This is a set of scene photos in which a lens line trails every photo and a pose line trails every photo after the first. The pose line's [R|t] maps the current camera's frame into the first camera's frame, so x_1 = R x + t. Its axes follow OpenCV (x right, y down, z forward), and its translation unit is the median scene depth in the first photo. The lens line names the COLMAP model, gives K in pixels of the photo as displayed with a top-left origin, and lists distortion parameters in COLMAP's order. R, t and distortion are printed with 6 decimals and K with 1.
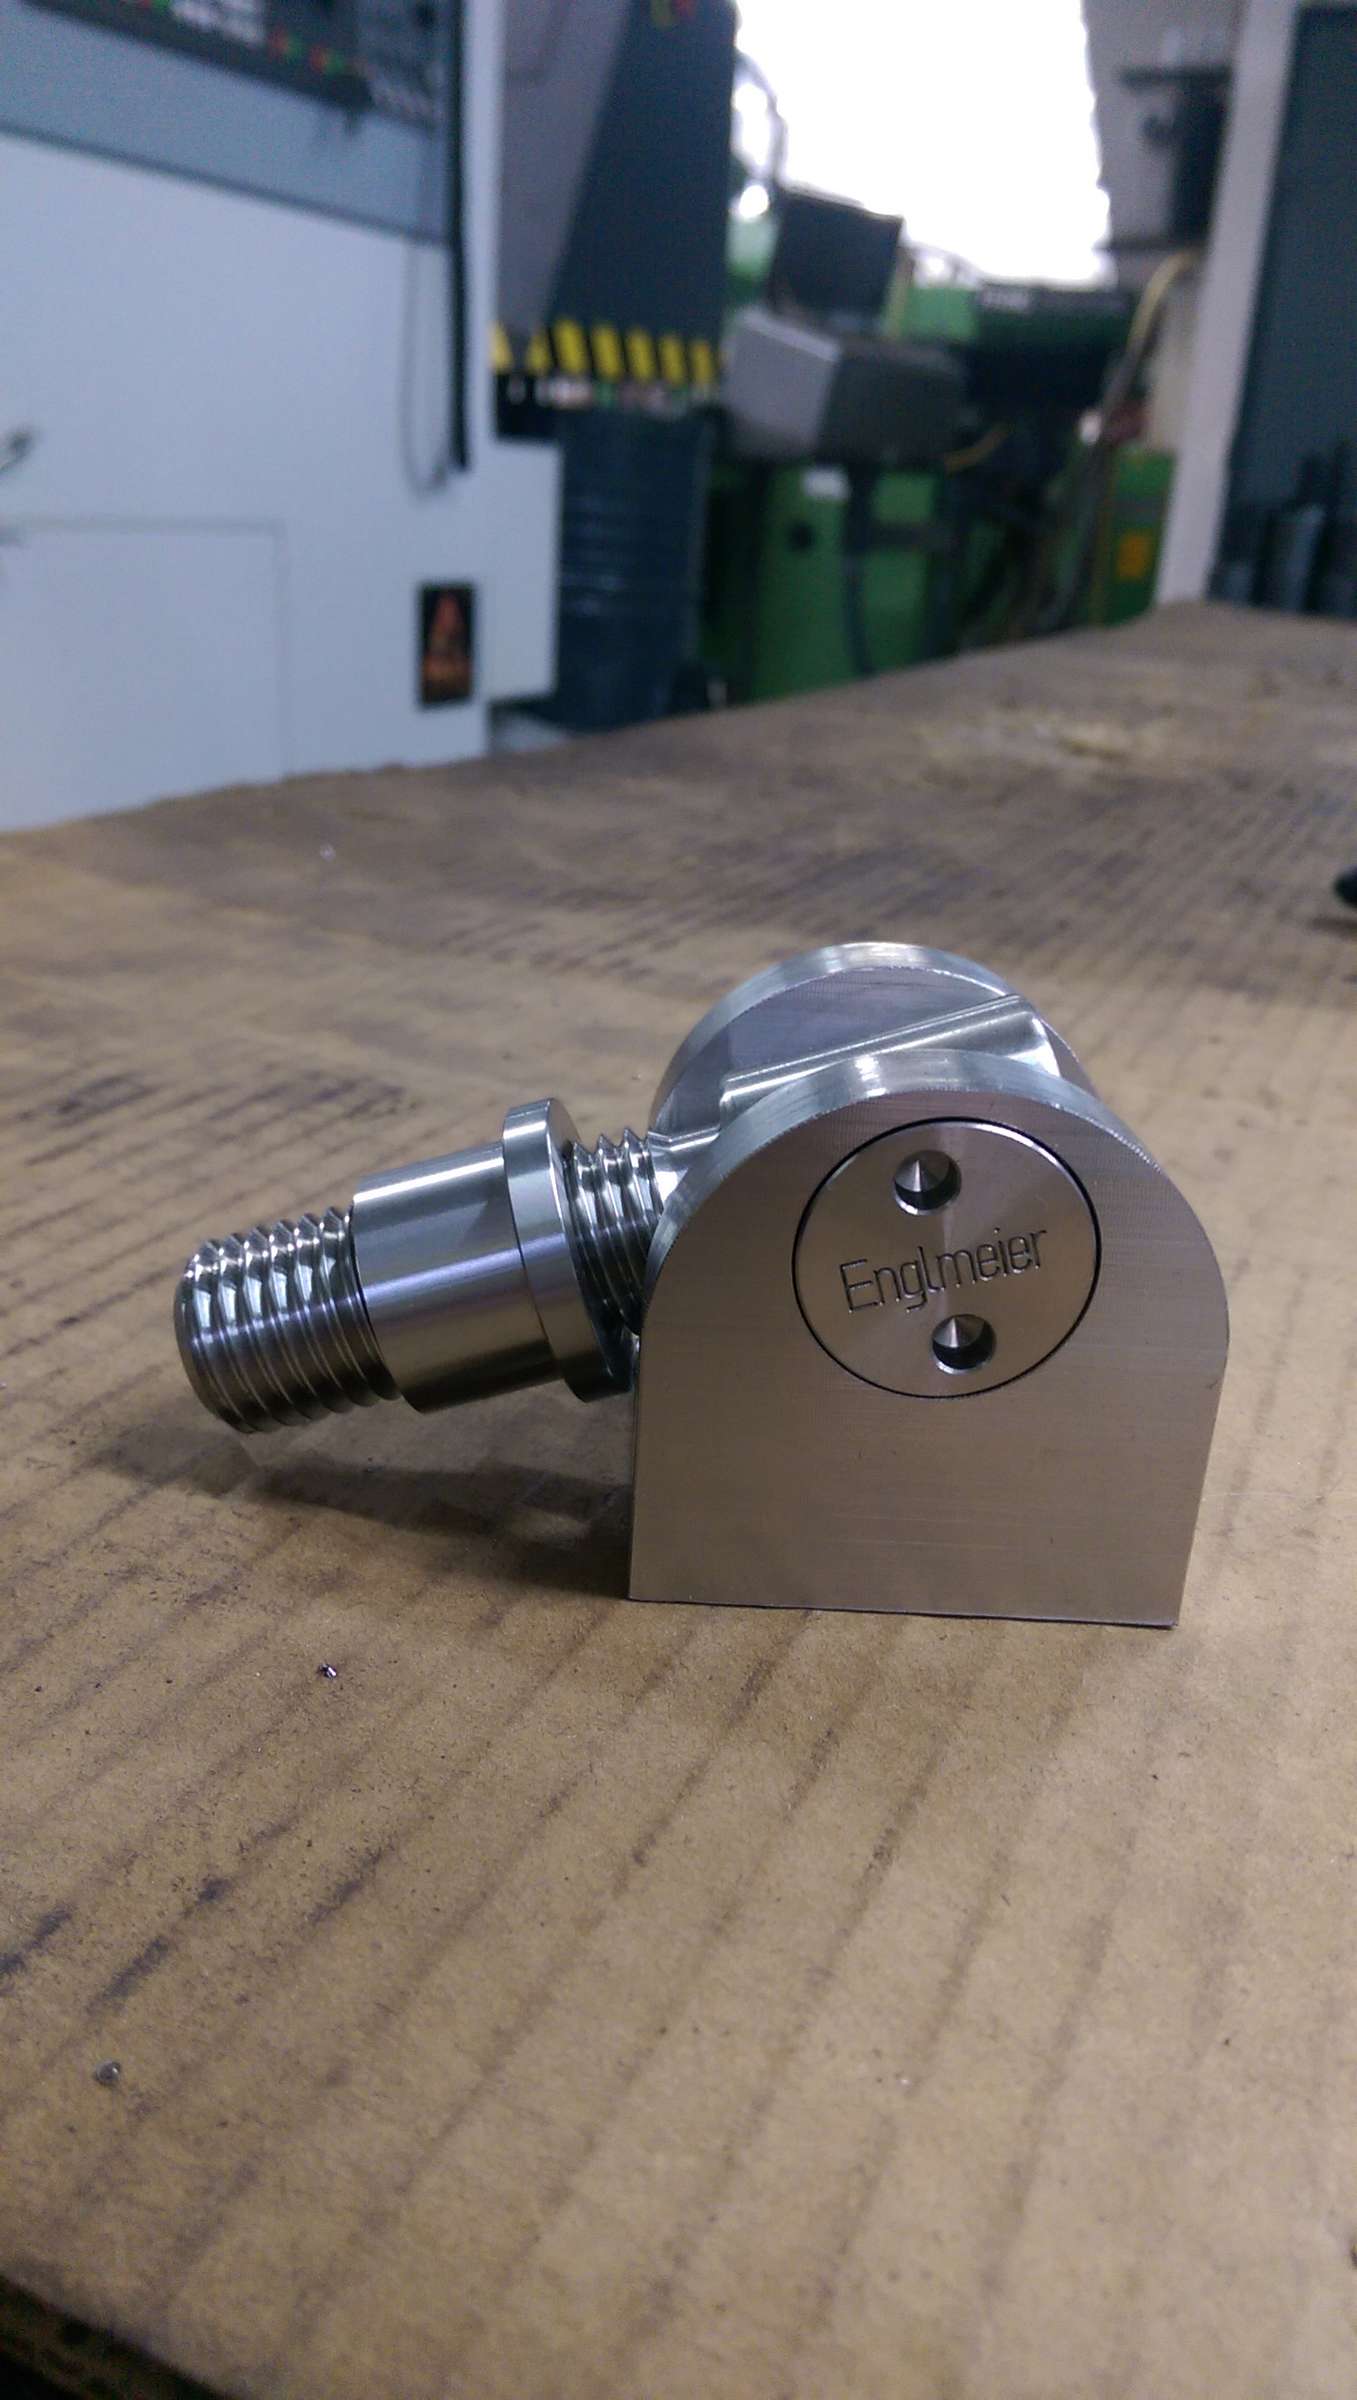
lens RADIAL K [[1770.3, 0, 670.8], [0, 1770.3, 1195.9], [0, 0, 1]] dist [0.088130, -0.160391]
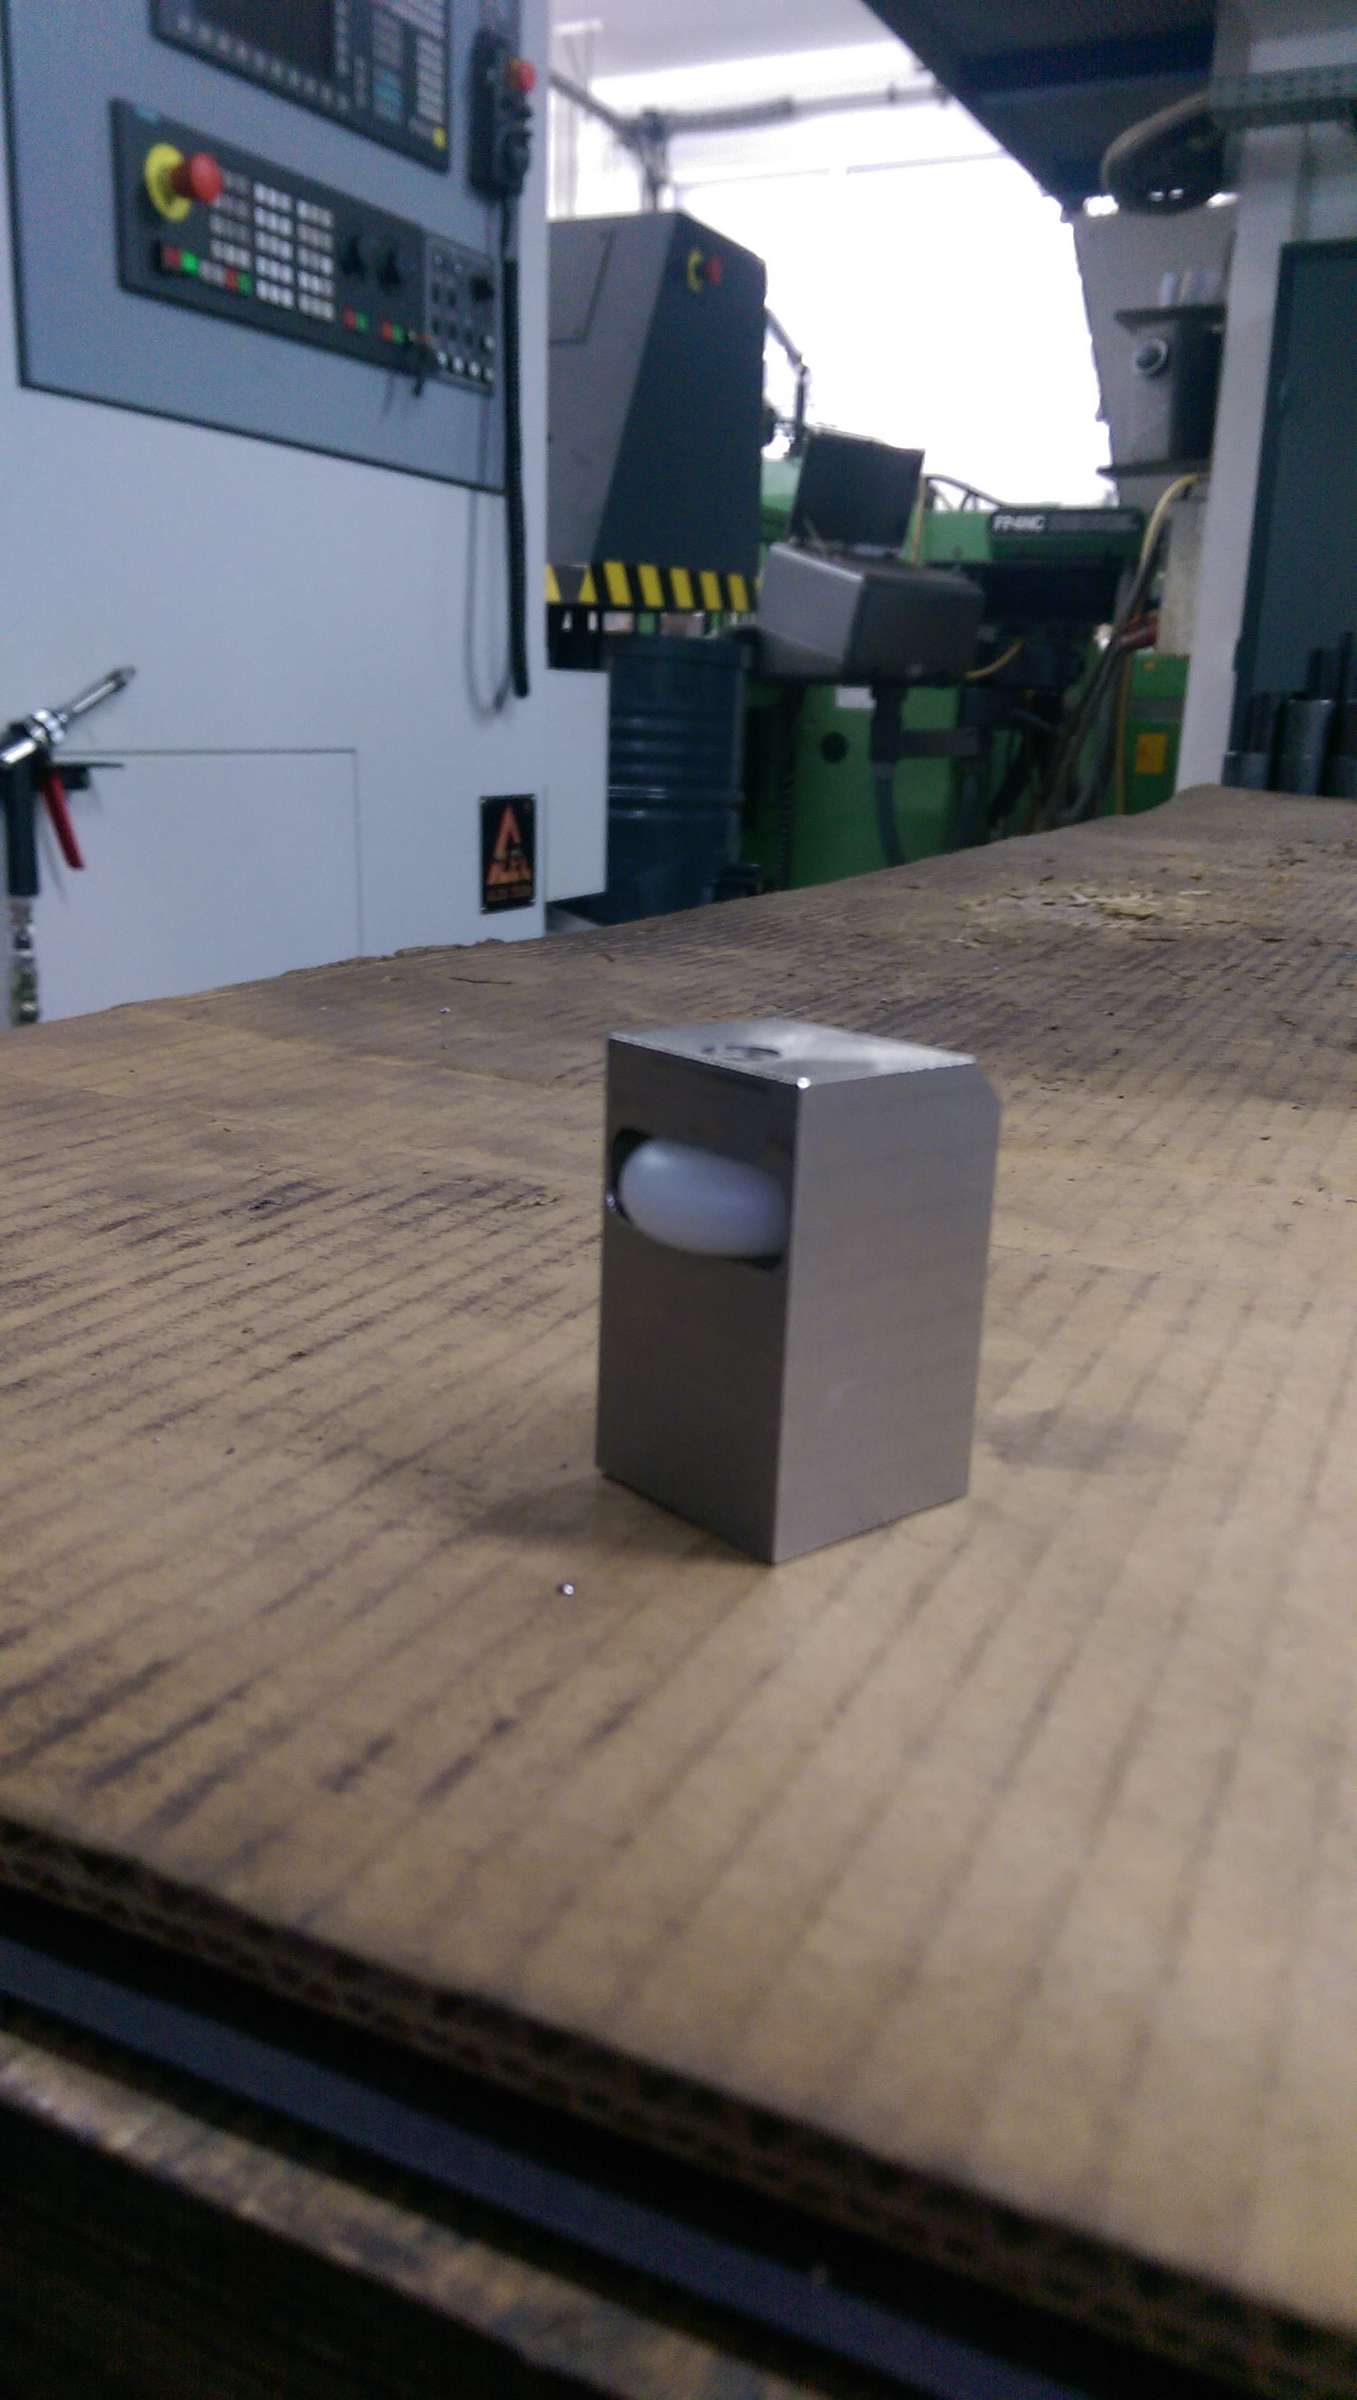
lens RADIAL K [[1729.4, 0, 661.1], [0, 1729.4, 1208.5], [0, 0, 1]] dist [0.094535, -0.153772]
pose [[0.999170, -0.024692, -0.032391, -0.029935], [0.021392, 0.994903, -0.098539, 0.046601], [0.034659, 0.097765, 0.994606, -0.070463]]
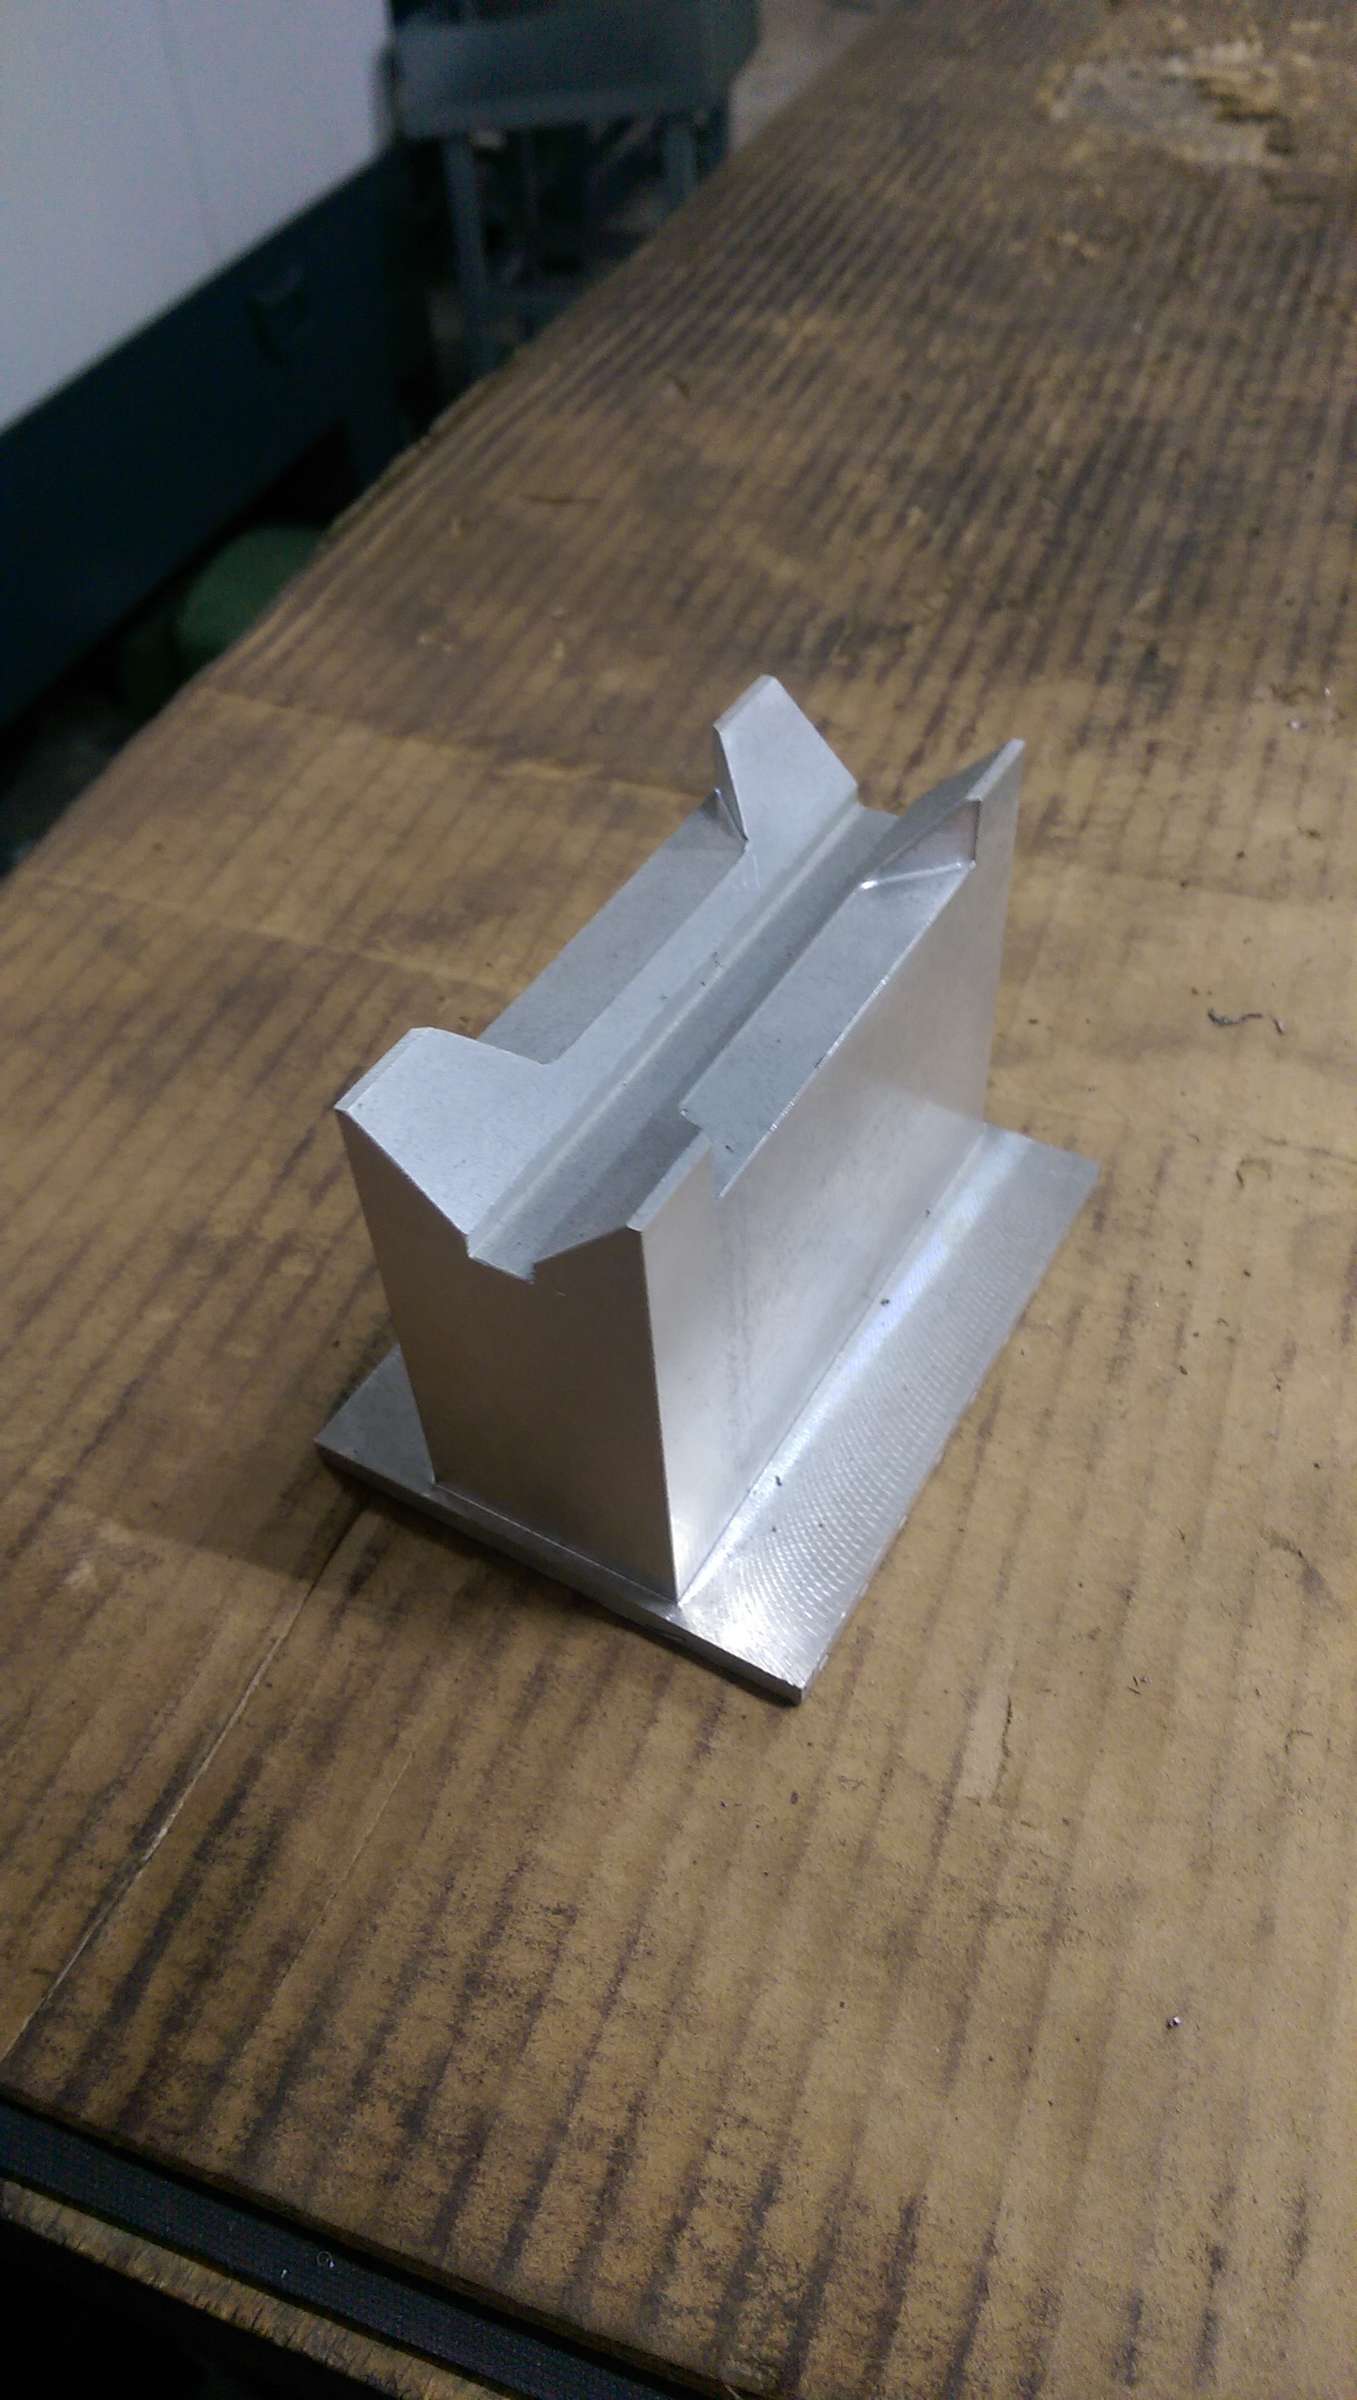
lens RADIAL K [[1770.3, 0, 670.8], [0, 1770.3, 1195.9], [0, 0, 1]] dist [0.088130, -0.160391]
pose [[0.990448, -0.135127, -0.027441, -0.169585], [0.133905, 0.895146, 0.425185, -0.351499], [-0.032890, -0.424798, 0.904690, 0.002782]]
